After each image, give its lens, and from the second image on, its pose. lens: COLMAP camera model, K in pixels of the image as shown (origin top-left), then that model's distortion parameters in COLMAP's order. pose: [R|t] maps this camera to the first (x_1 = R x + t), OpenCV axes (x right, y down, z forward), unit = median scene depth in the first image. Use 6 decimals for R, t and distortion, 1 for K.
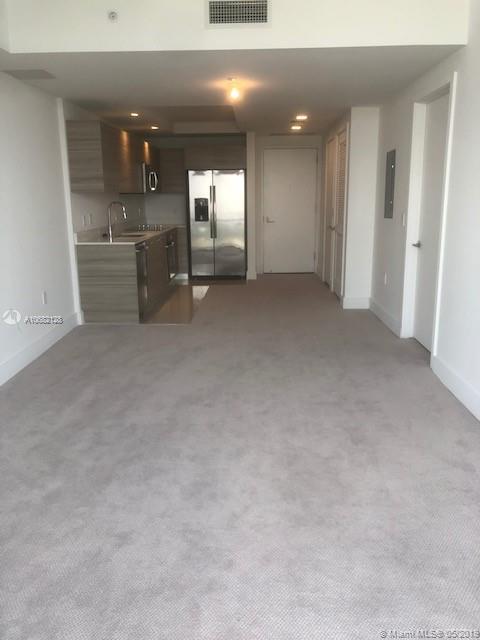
lens RADIAL K [[521.6, 0, 237.1], [0, 521.6, 319.5], [0, 0, 1]] dist [0.012803, 0.003319]
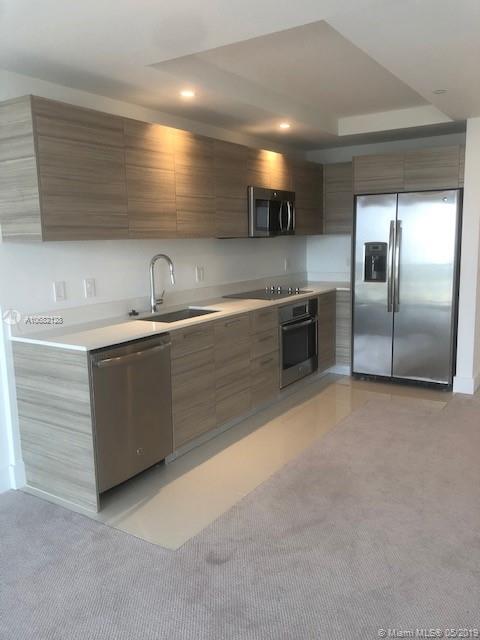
lens RADIAL K [[521.6, 0, 252.4], [0, 521.6, 317.1], [0, 0, 1]] dist [0.012803, 0.003319]
pose [[0.860856, 0.072787, -0.503615, 0.221857], [-0.105467, 0.993747, -0.036655, -0.233293], [0.497798, 0.084669, 0.863150, 0.901339]]
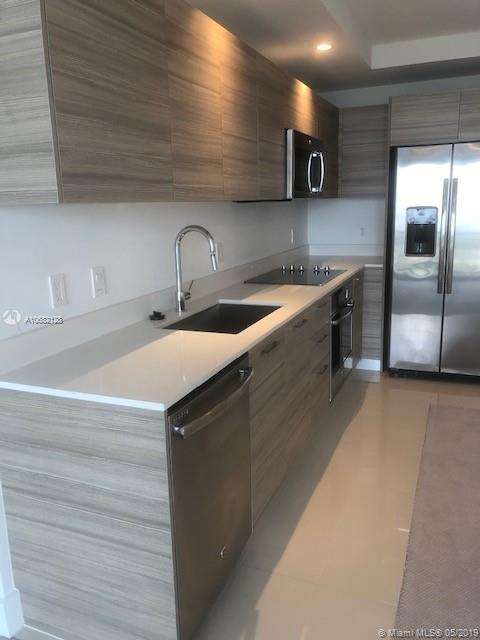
lens RADIAL K [[521.6, 0, 242.4], [0, 521.6, 315.0], [0, 0, 1]] dist [0.012803, 0.003319]
pose [[0.936830, 0.063543, -0.343965, -0.106492], [-0.066533, 0.997779, 0.003116, -0.260424], [0.343399, 0.019966, 0.938977, 1.050679]]
